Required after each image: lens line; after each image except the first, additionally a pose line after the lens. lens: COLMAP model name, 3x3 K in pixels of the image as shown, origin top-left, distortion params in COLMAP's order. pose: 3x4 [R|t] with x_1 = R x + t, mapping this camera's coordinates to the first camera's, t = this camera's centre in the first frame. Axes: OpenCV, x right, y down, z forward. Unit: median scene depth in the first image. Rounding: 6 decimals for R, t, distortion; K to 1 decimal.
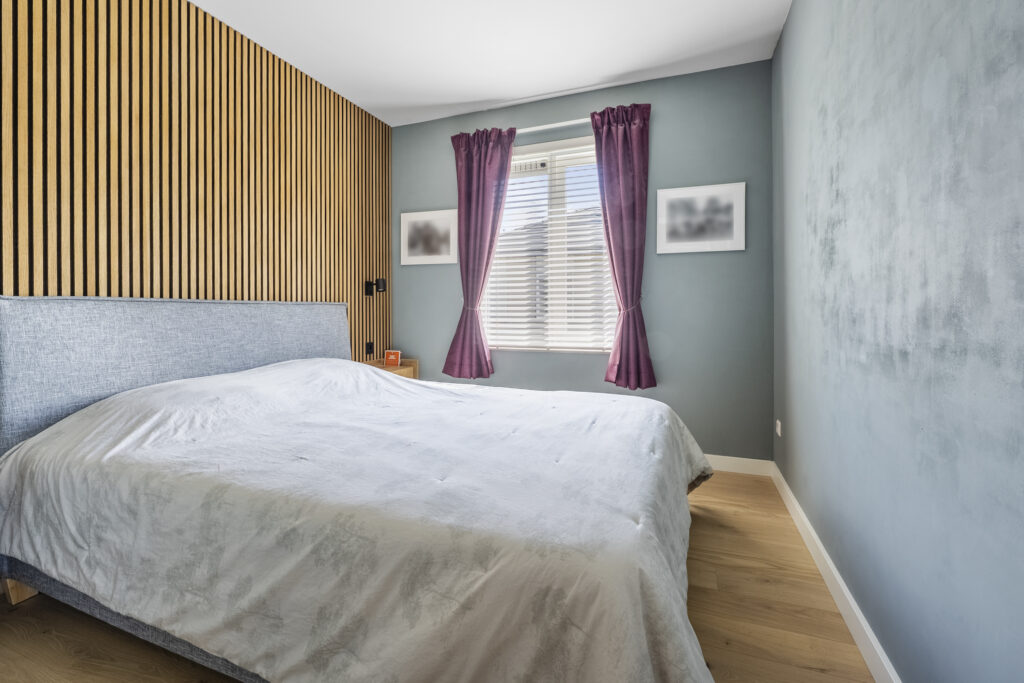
lens RADIAL K [[438.5, 0, 513.6], [0, 438.5, 315.5], [0, 0, 1]] dist [-0.011915, 0.001086]
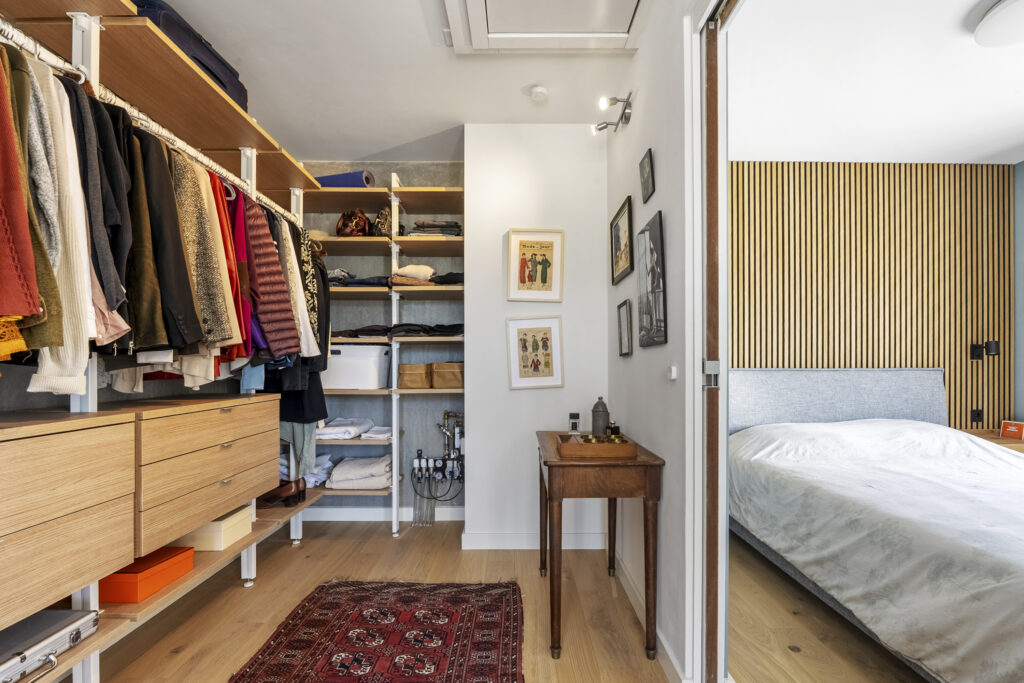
lens RADIAL K [[438.5, 0, 519.7], [0, 438.5, 364.9], [0, 0, 1]] dist [-0.011915, 0.001086]
pose [[0.367116, 0.002161, -0.930173, 0.470794], [-0.007397, 0.999972, -0.000596, -0.071836], [0.930146, 0.007099, 0.367122, -0.671633]]
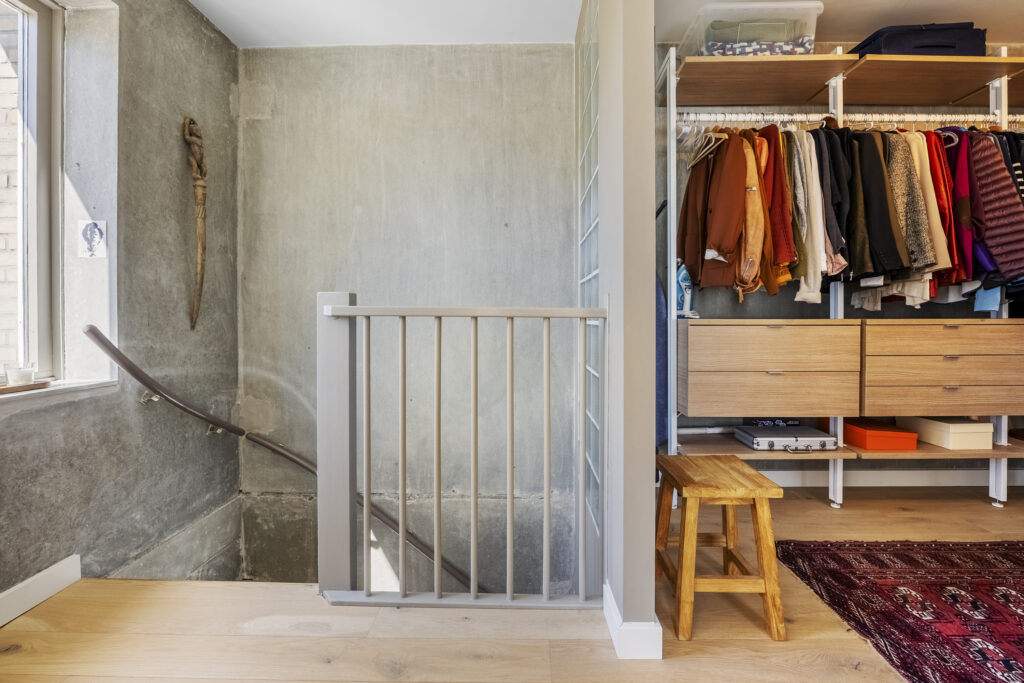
lens RADIAL K [[425.3, 0, 511.9], [0, 425.3, 314.3], [0, 0, 1]] dist [-0.017834, 0.001138]
pose [[-0.942476, -0.001164, -0.334271, 0.883262], [-0.002816, 0.999986, 0.004460, 0.028303], [0.334261, 0.005144, -0.942467, -0.119252]]
